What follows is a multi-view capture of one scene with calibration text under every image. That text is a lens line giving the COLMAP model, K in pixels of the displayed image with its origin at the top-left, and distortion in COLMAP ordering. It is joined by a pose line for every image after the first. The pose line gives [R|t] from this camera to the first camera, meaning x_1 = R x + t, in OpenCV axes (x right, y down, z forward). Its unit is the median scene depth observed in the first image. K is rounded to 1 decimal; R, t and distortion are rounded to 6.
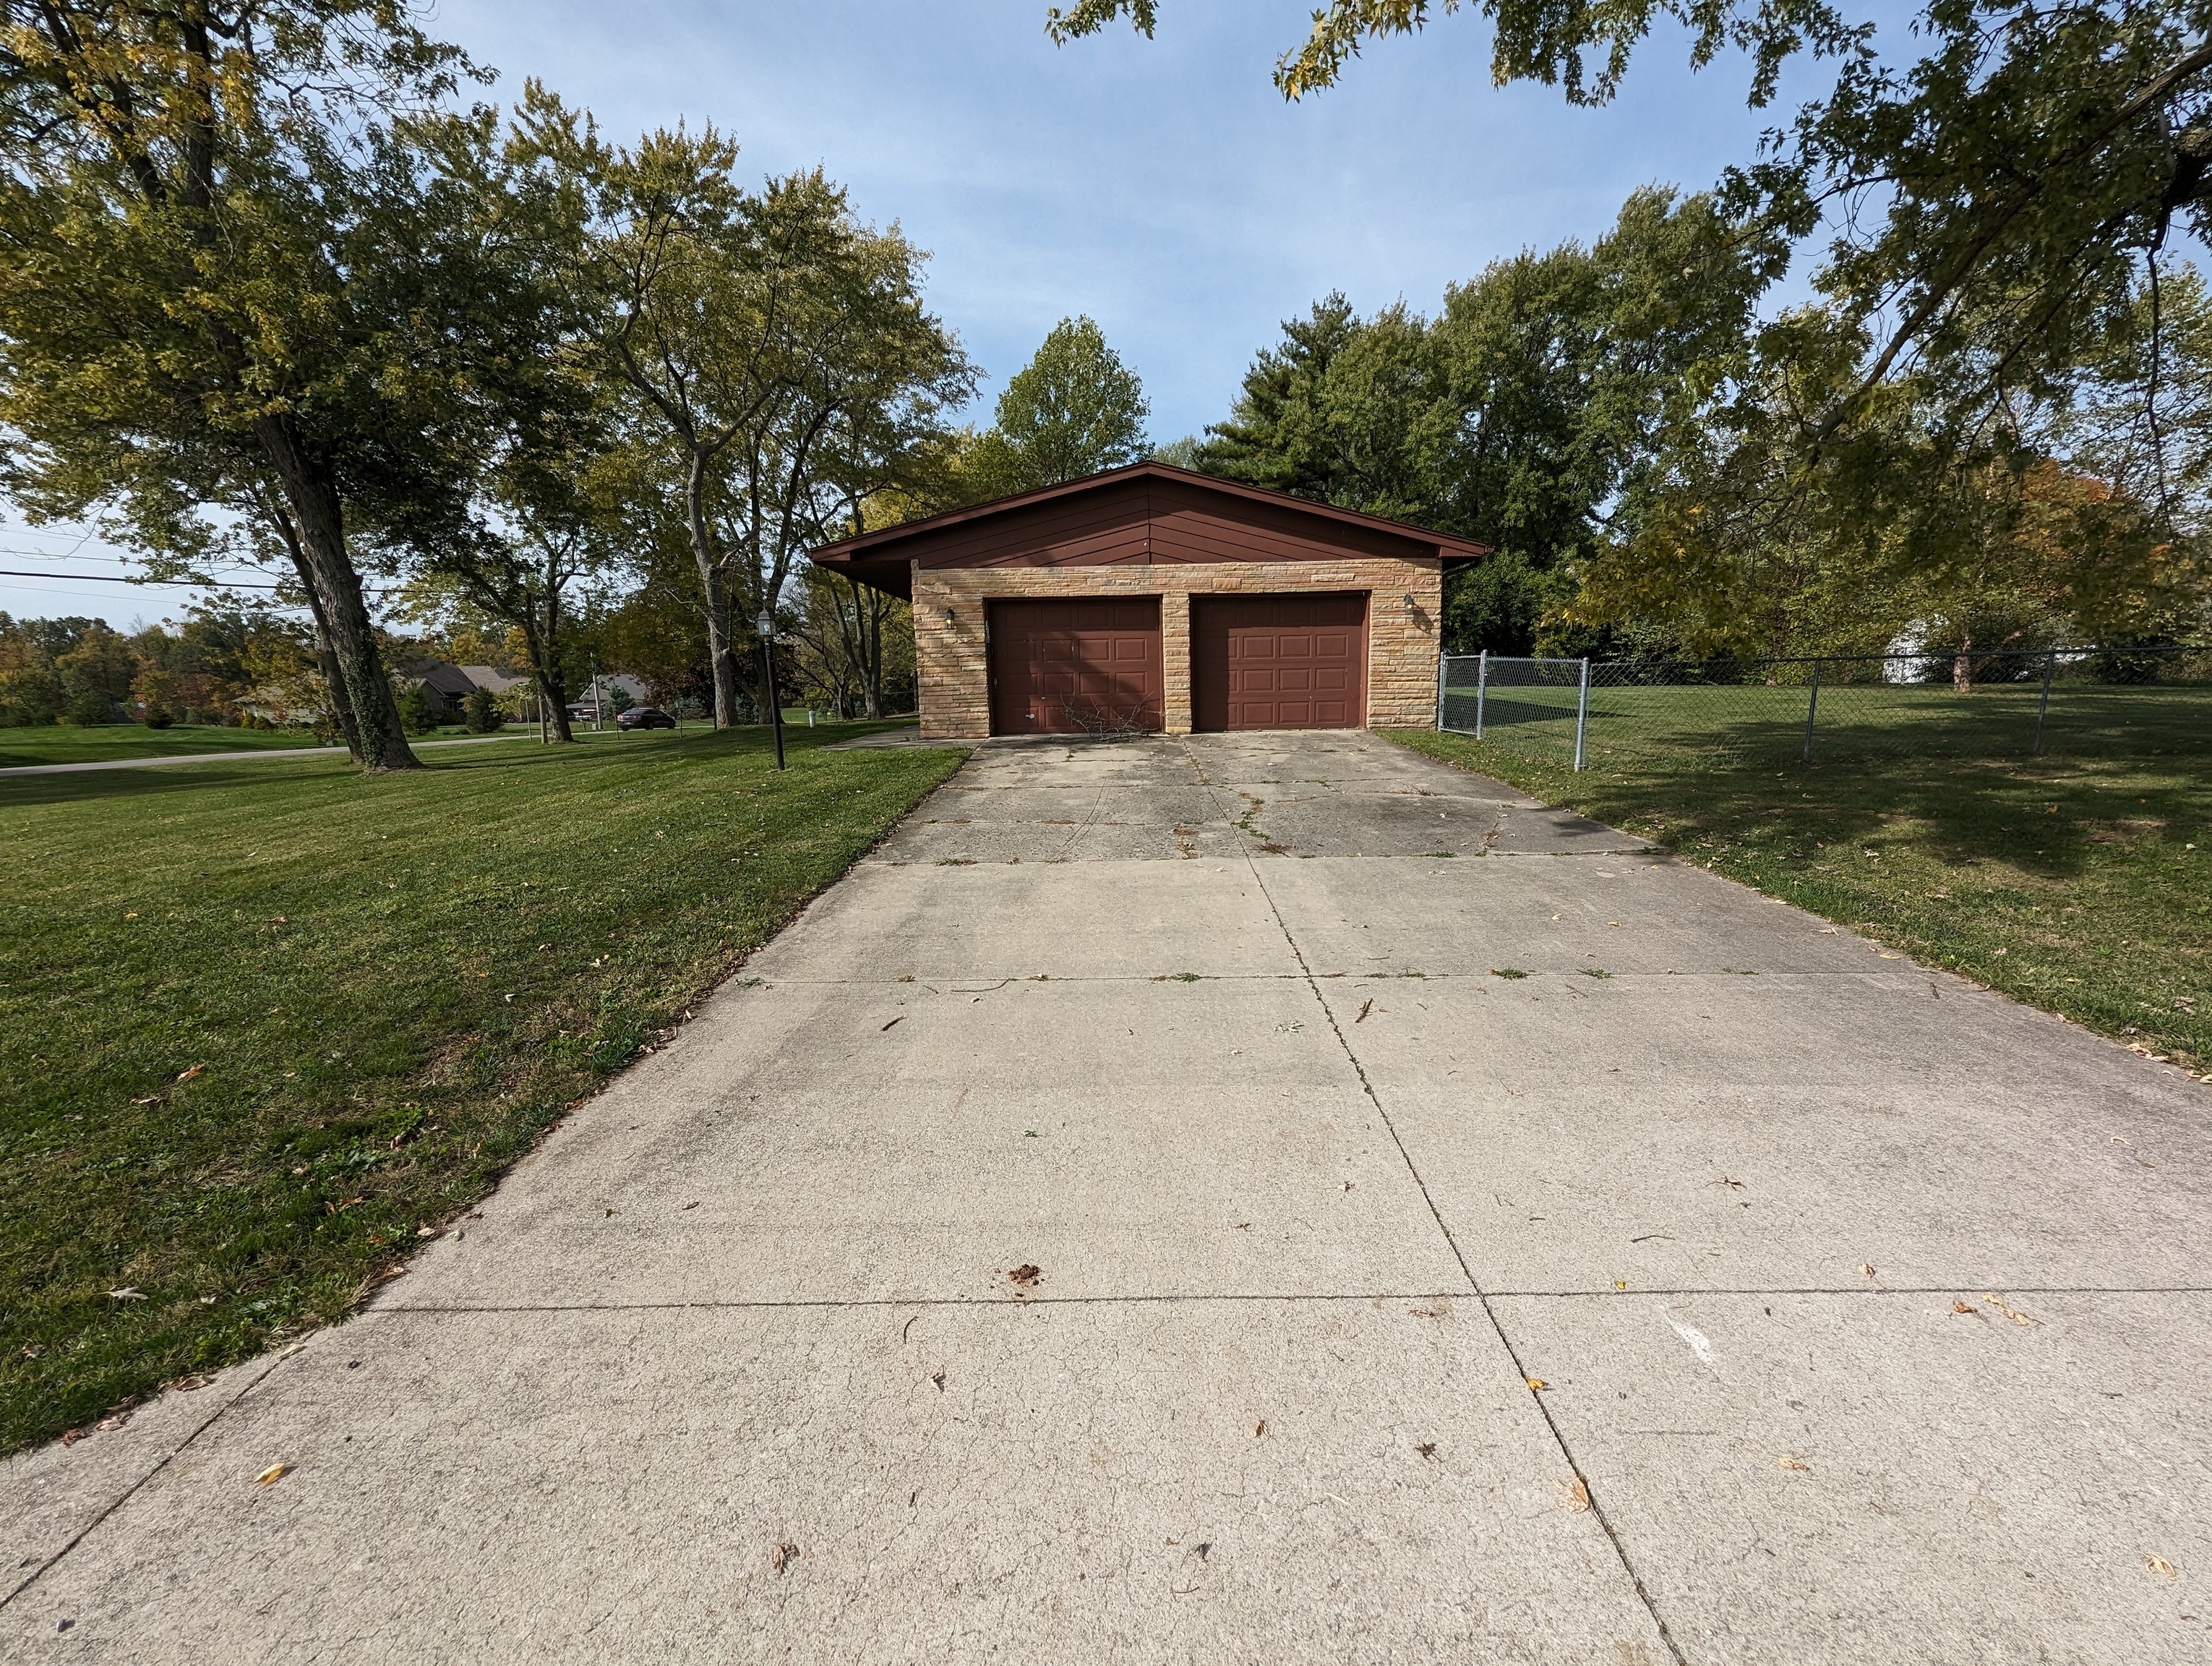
lens RADIAL K [[923.9, 0, 1112.5], [0, 923.9, 833.7], [0, 0, 1]] dist [0.002010, 0.001961]
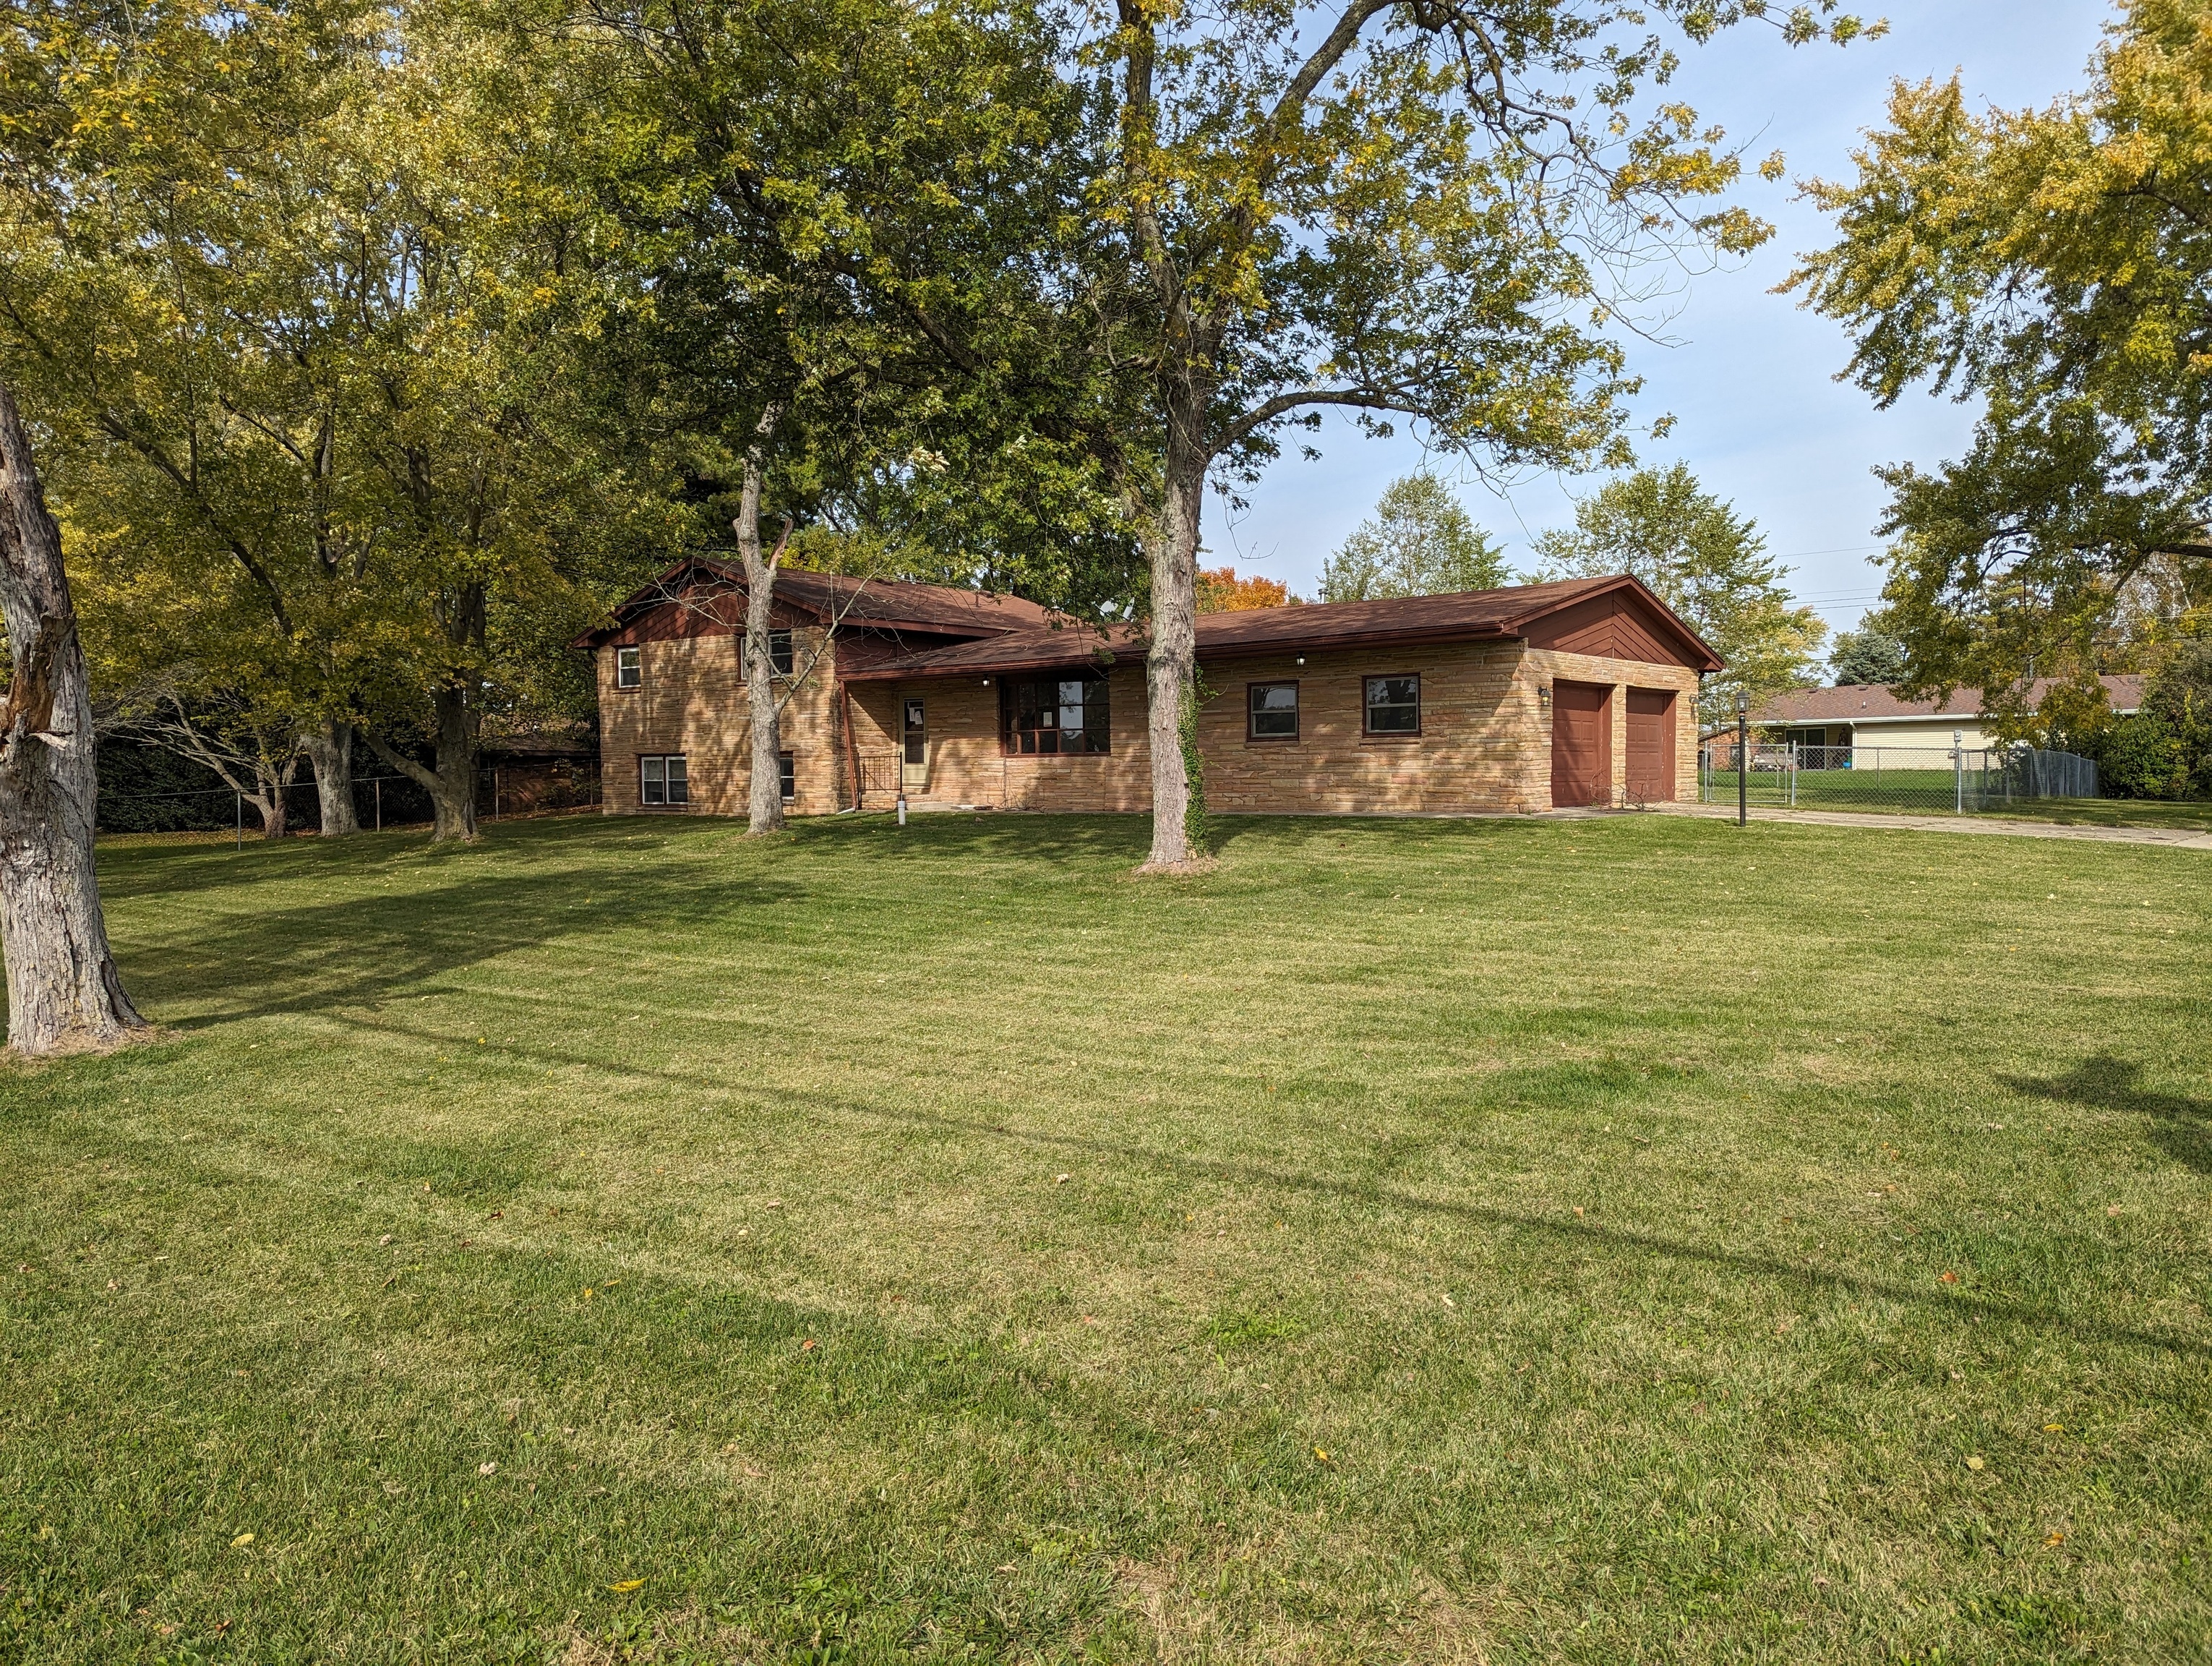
lens RADIAL K [[1558.0, 0, 1097.7], [0, 1558.0, 853.1], [0, 0, 1]] dist [0.054370, -0.035475]
pose [[0.624912, -0.026772, 0.780236, -1.862372], [0.125487, 0.989861, -0.066542, -0.001500], [-0.770544, 0.139493, 0.621936, 0.309173]]
